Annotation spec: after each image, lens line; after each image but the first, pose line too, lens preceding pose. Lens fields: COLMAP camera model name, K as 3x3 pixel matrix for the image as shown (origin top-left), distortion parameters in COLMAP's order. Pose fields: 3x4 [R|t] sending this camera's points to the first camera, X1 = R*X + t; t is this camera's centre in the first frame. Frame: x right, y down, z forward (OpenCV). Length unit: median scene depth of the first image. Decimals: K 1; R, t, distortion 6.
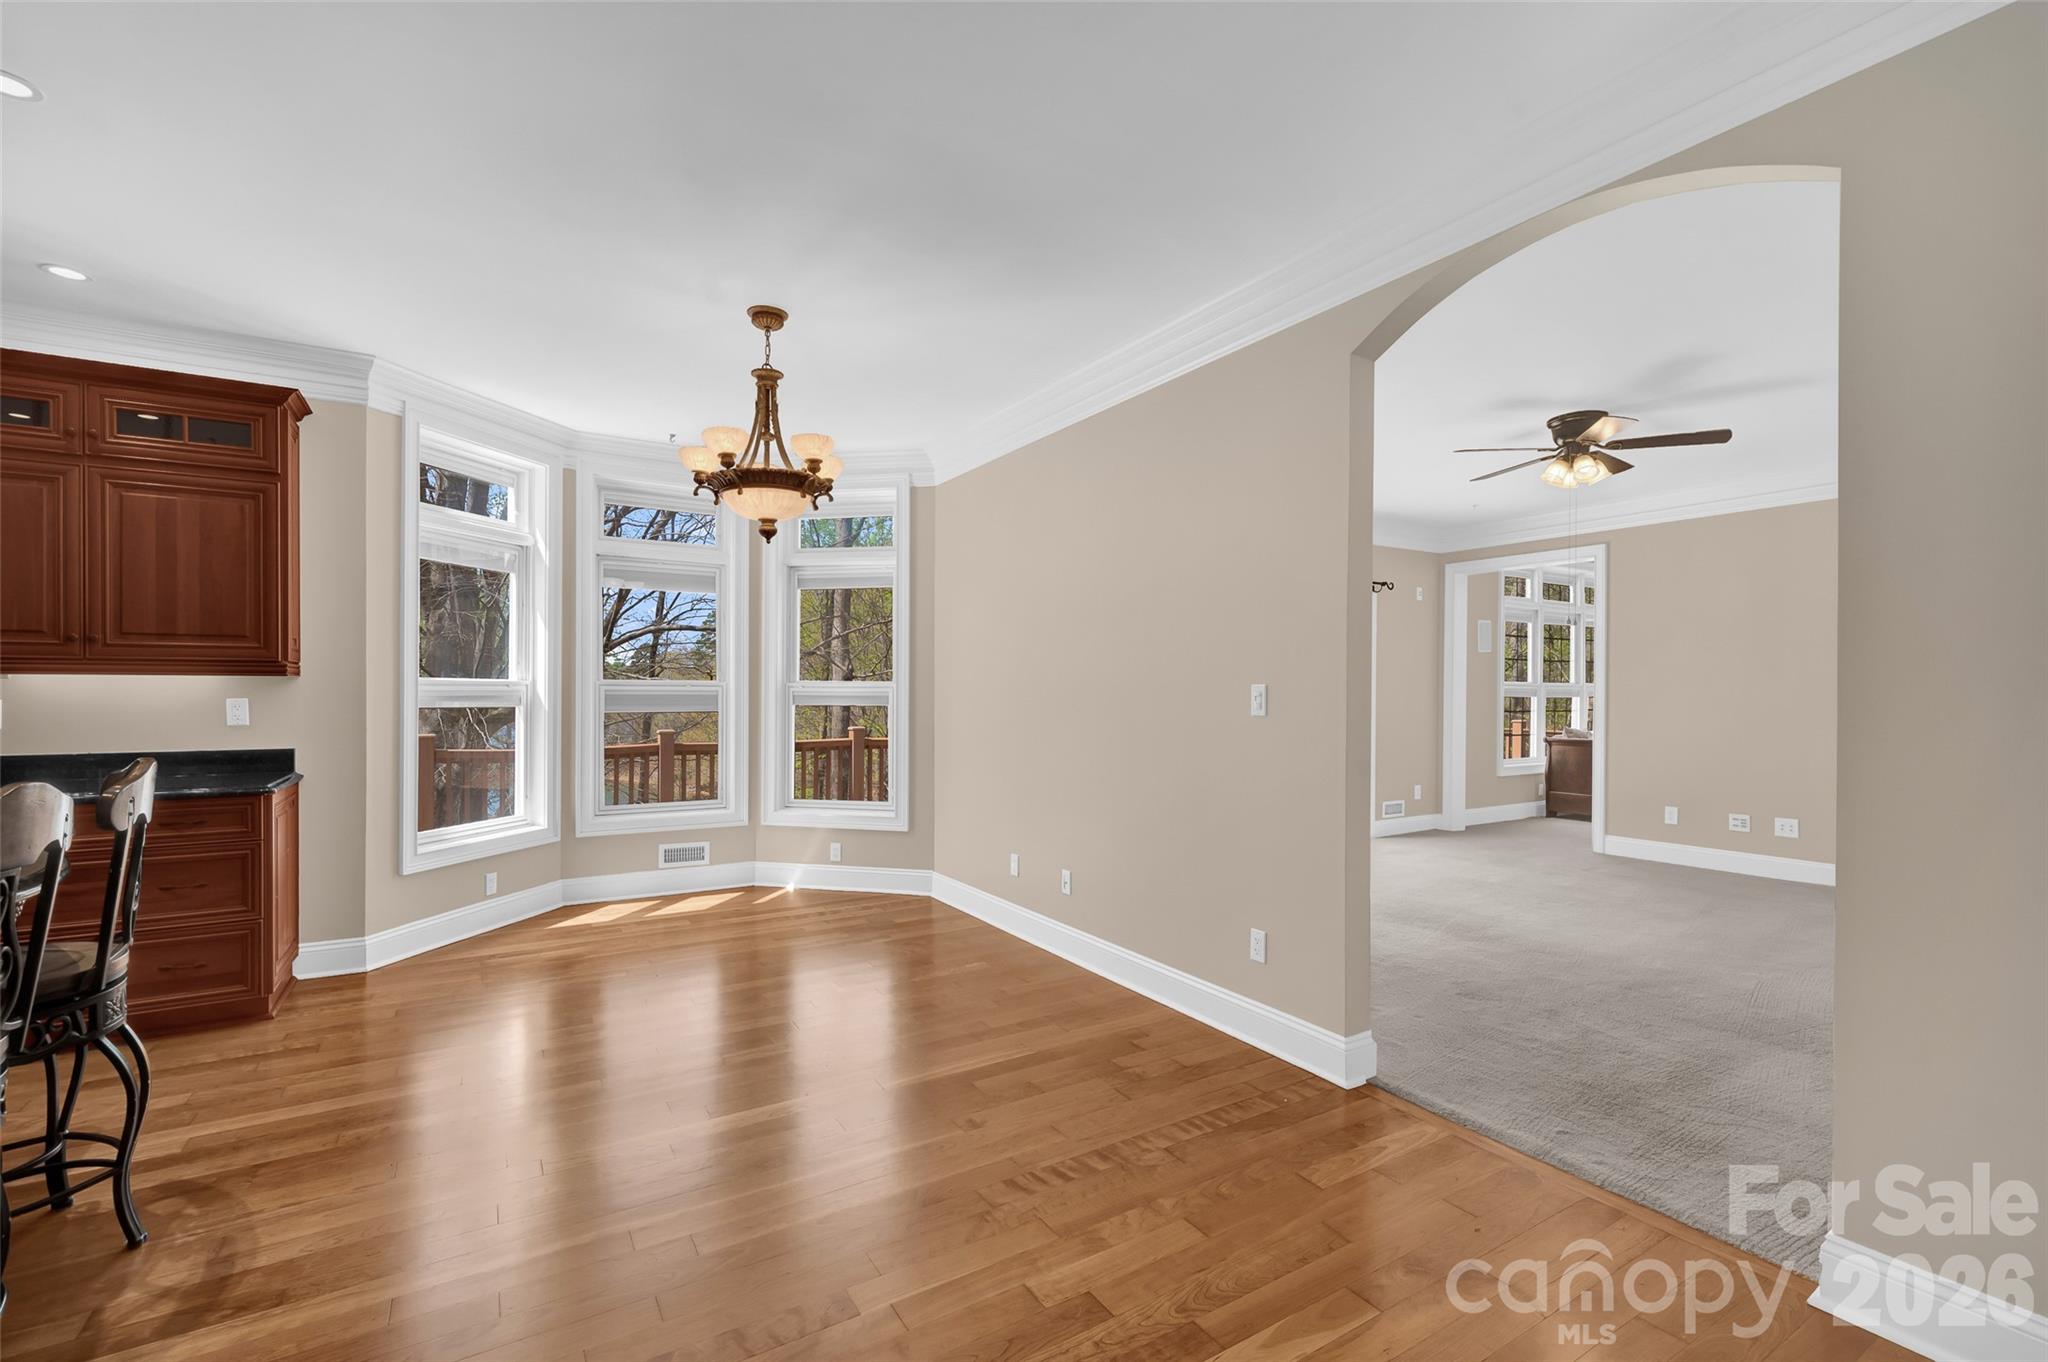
lens RADIAL K [[882.2, 0, 1026.3], [0, 882.2, 684.8], [0, 0, 1]] dist [0.007575, -0.001225]
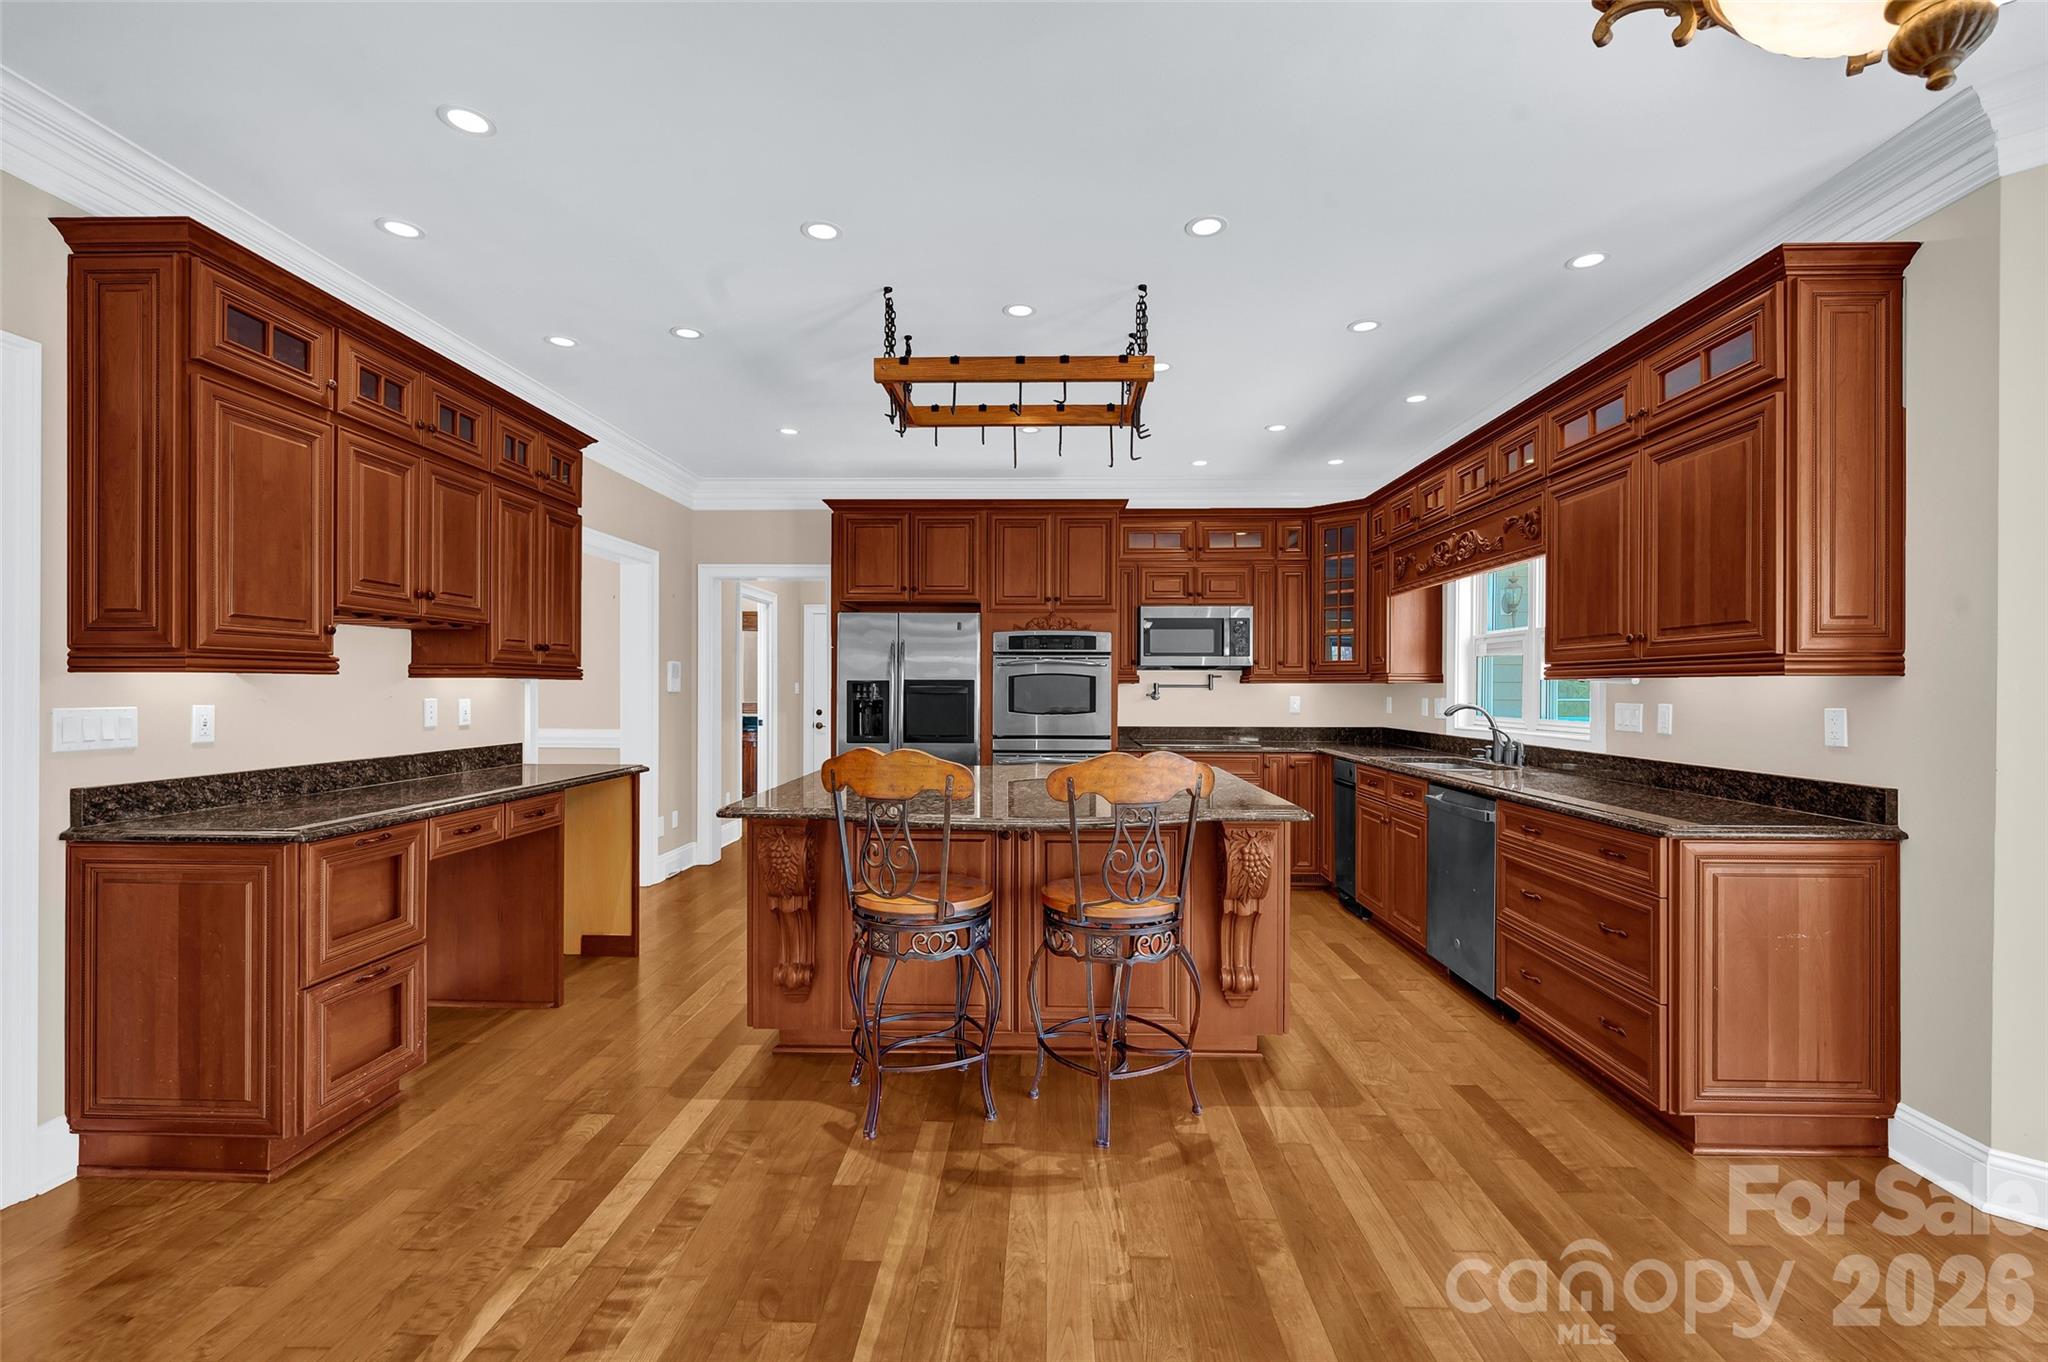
lens RADIAL K [[882.2, 0, 1027.5], [0, 882.2, 685.8], [0, 0, 1]] dist [0.007575, -0.001225]
pose [[-0.546276, -0.006561, -0.837579, 0.044165], [-0.001464, 0.999975, -0.006878, 0.004256], [0.837604, -0.002531, -0.546272, 0.930565]]
